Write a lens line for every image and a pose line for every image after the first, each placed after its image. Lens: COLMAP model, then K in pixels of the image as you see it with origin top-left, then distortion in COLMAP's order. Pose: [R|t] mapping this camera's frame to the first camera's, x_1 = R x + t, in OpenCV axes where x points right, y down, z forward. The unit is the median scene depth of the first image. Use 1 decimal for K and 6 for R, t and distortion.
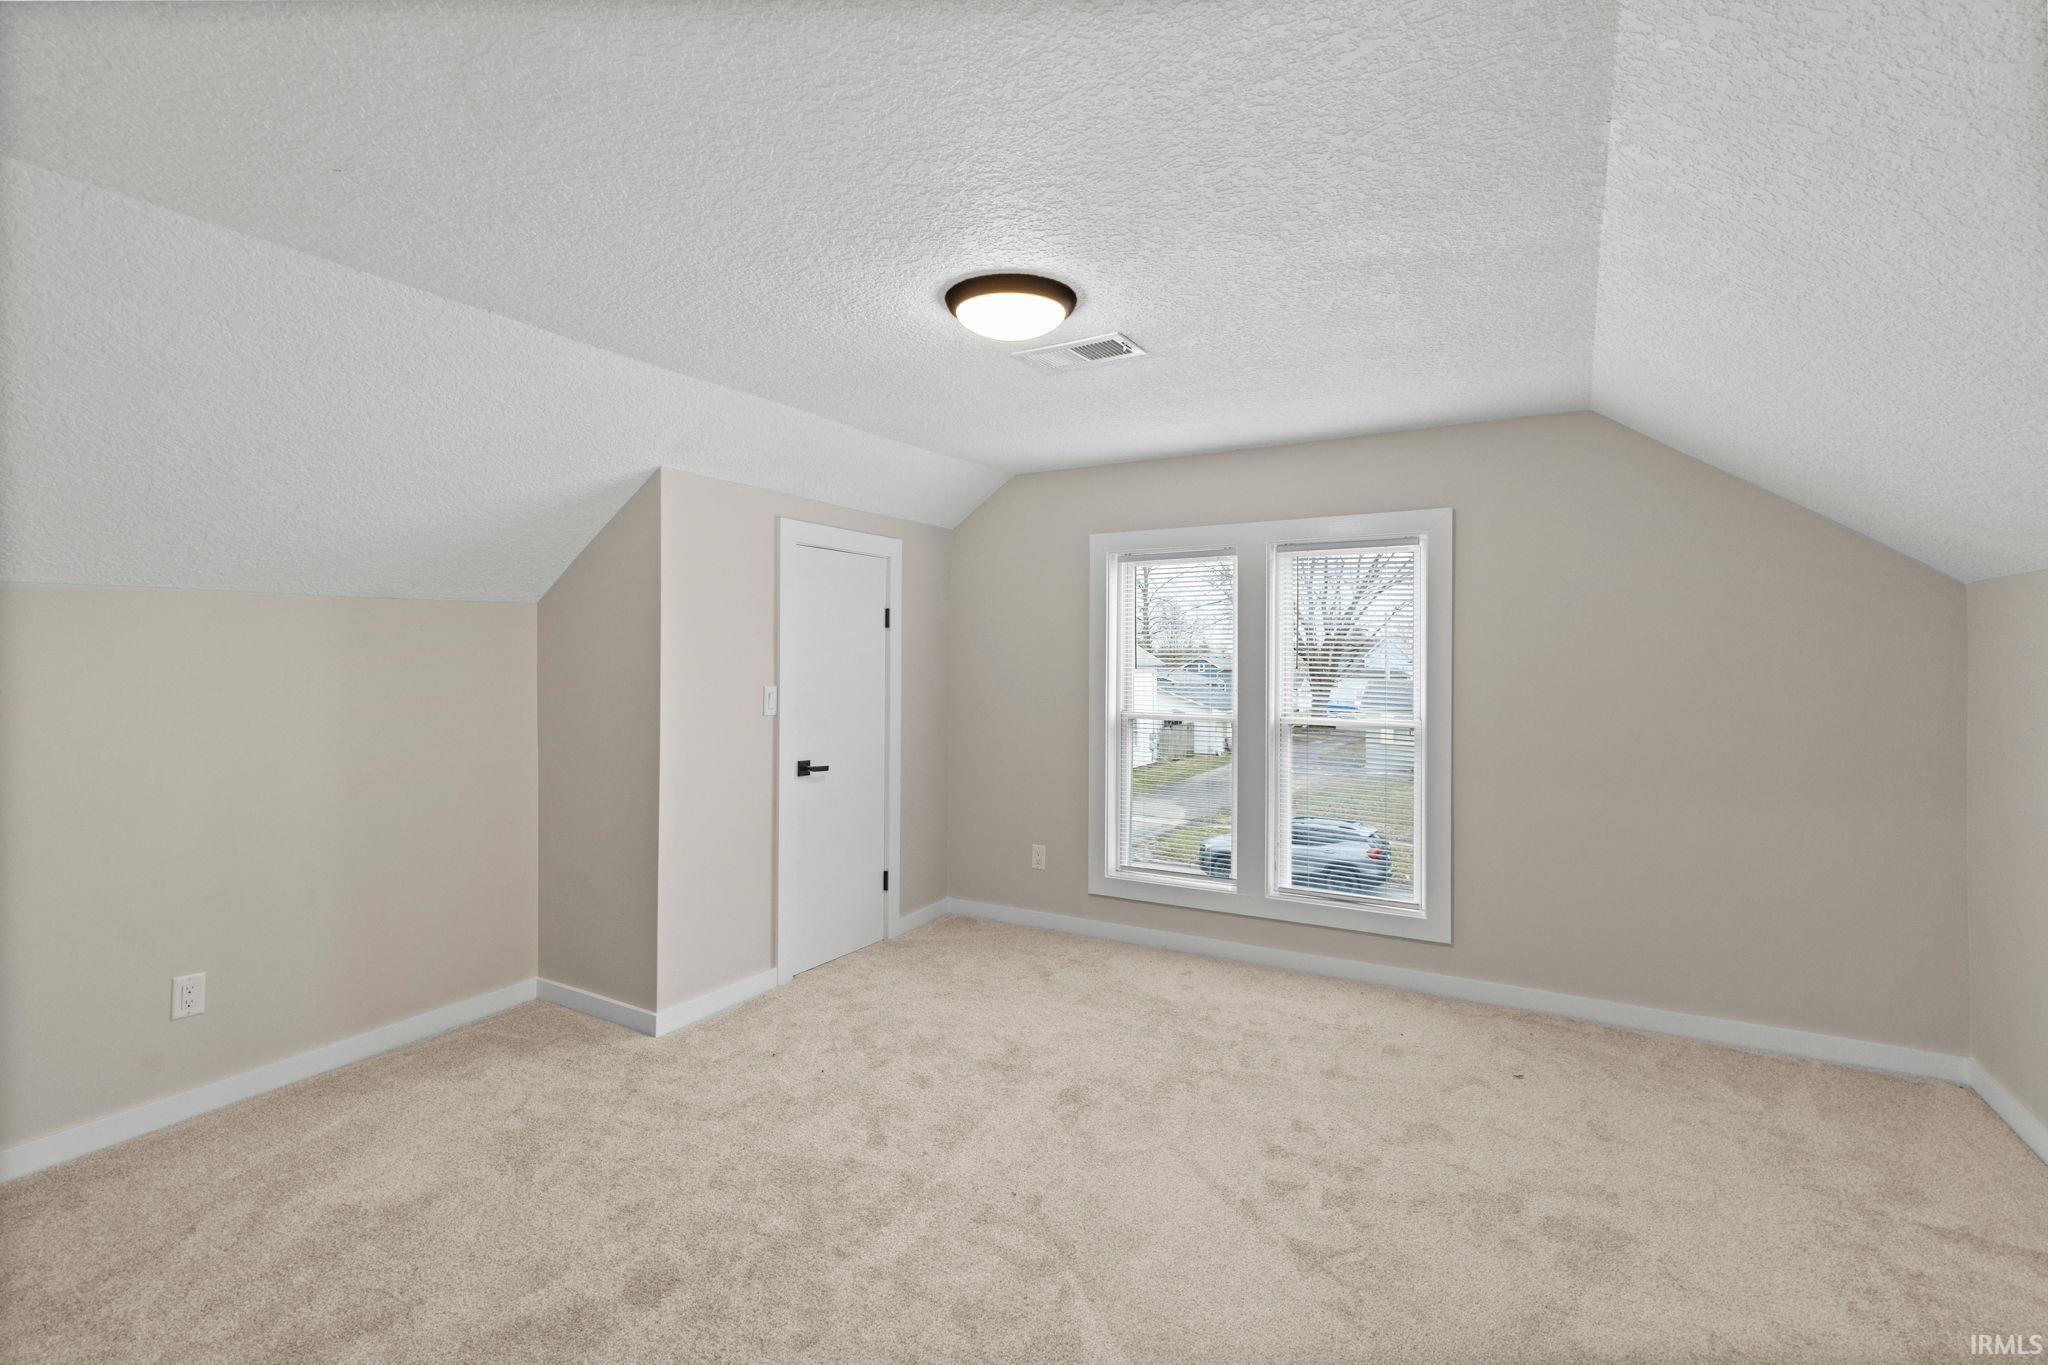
lens RADIAL K [[944.3, 0, 1026.2], [0, 944.3, 674.3], [0, 0, 1]] dist [0.011771, -0.003675]
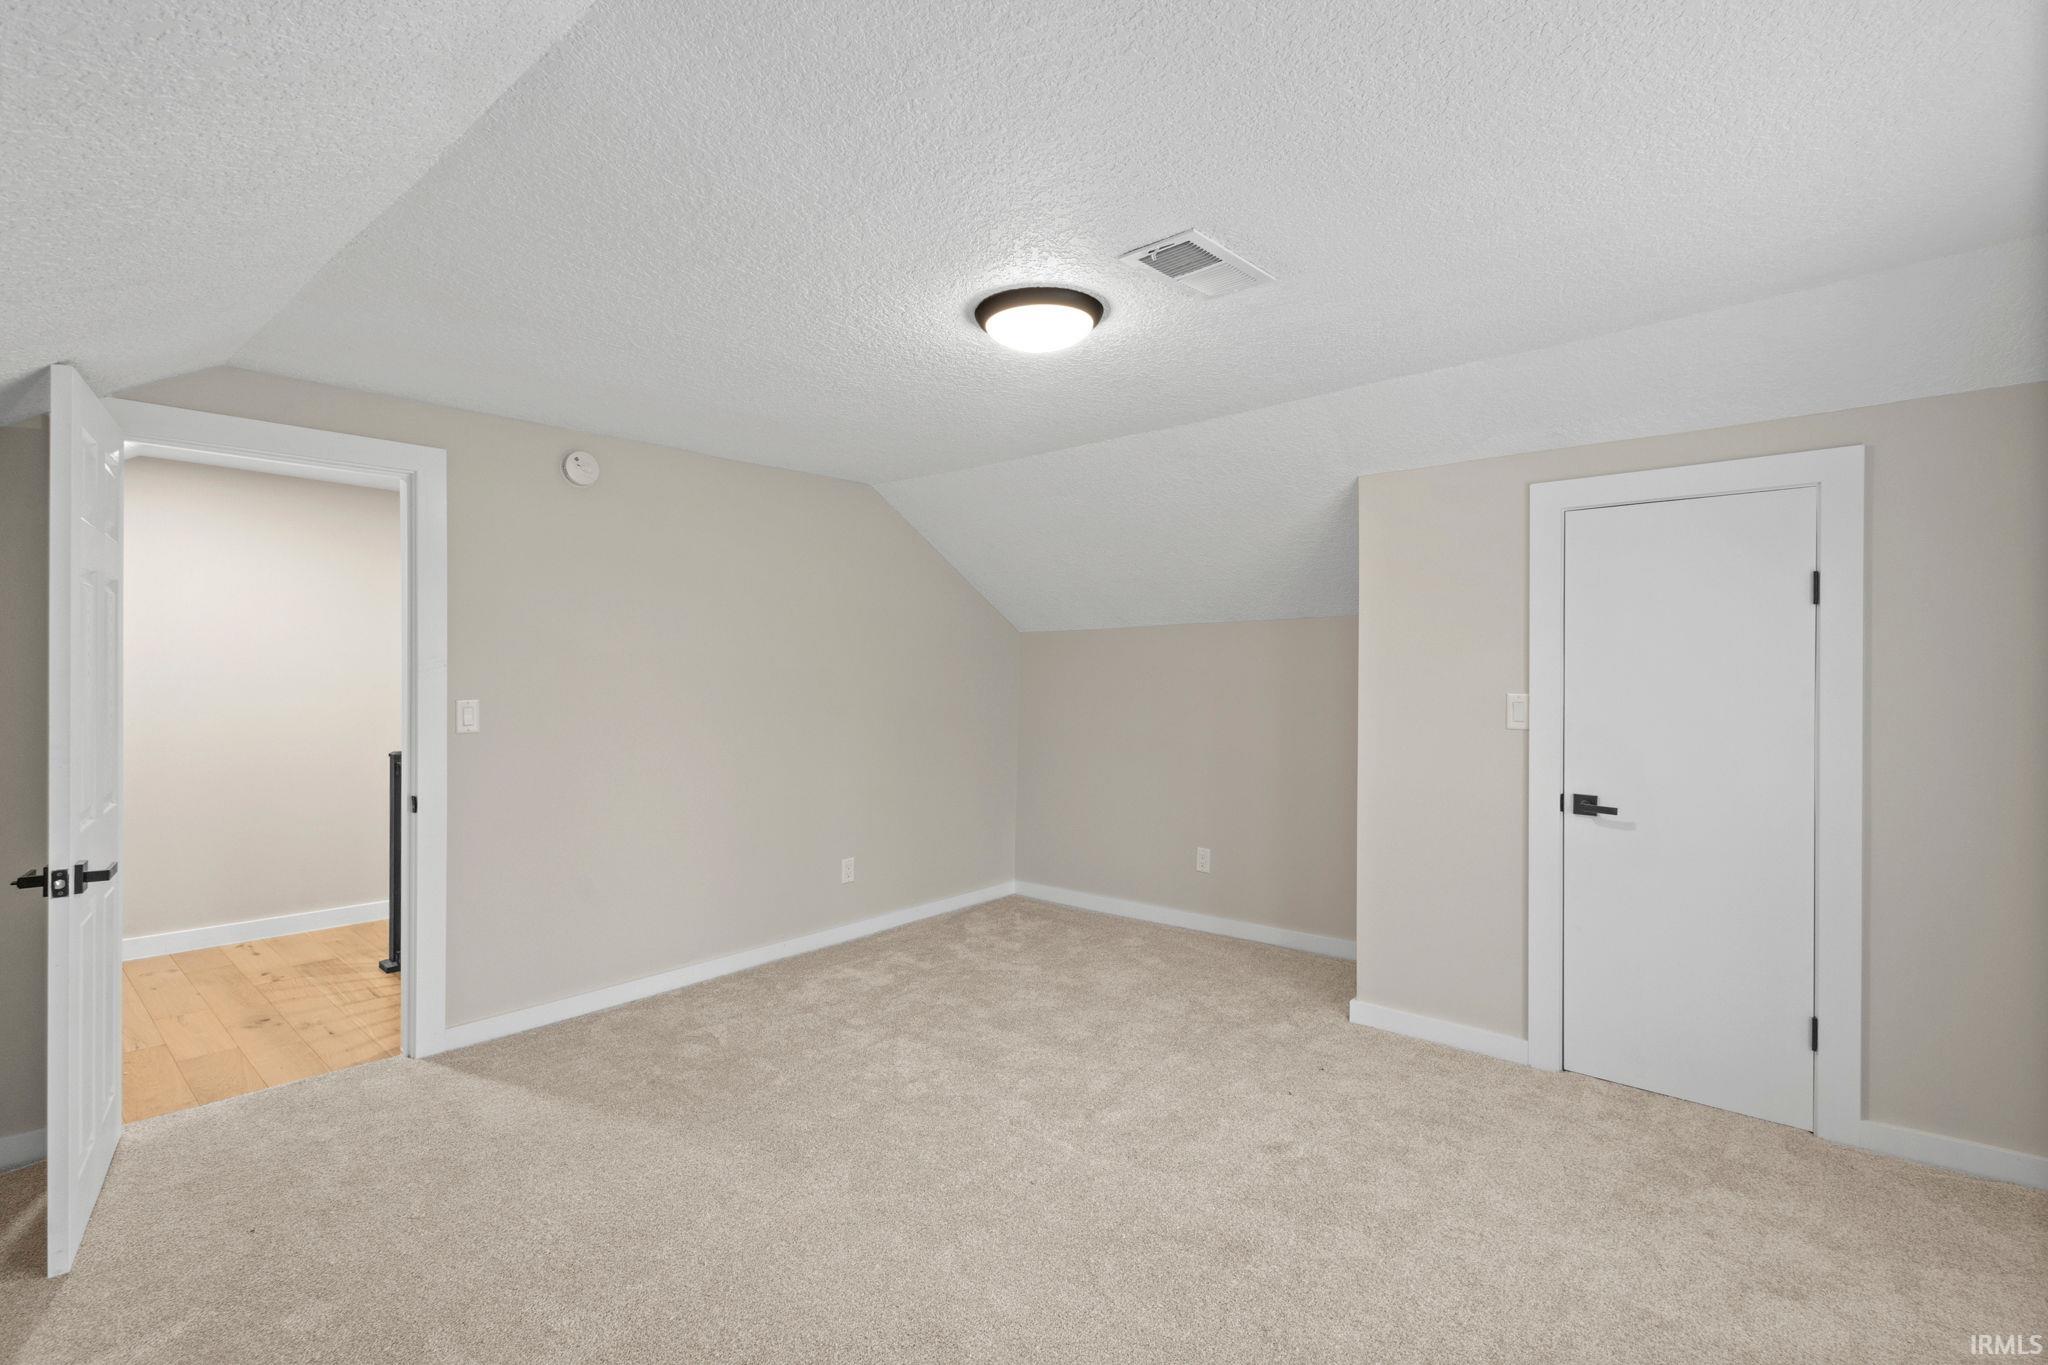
lens RADIAL K [[944.3, 0, 1027.9], [0, 944.3, 673.7], [0, 0, 1]] dist [0.011771, -0.003675]
pose [[-0.199809, 0.006905, -0.979811, 0.602031], [-0.009083, 0.999919, 0.008899, -0.008022], [0.979793, 0.010677, -0.199730, 0.724747]]
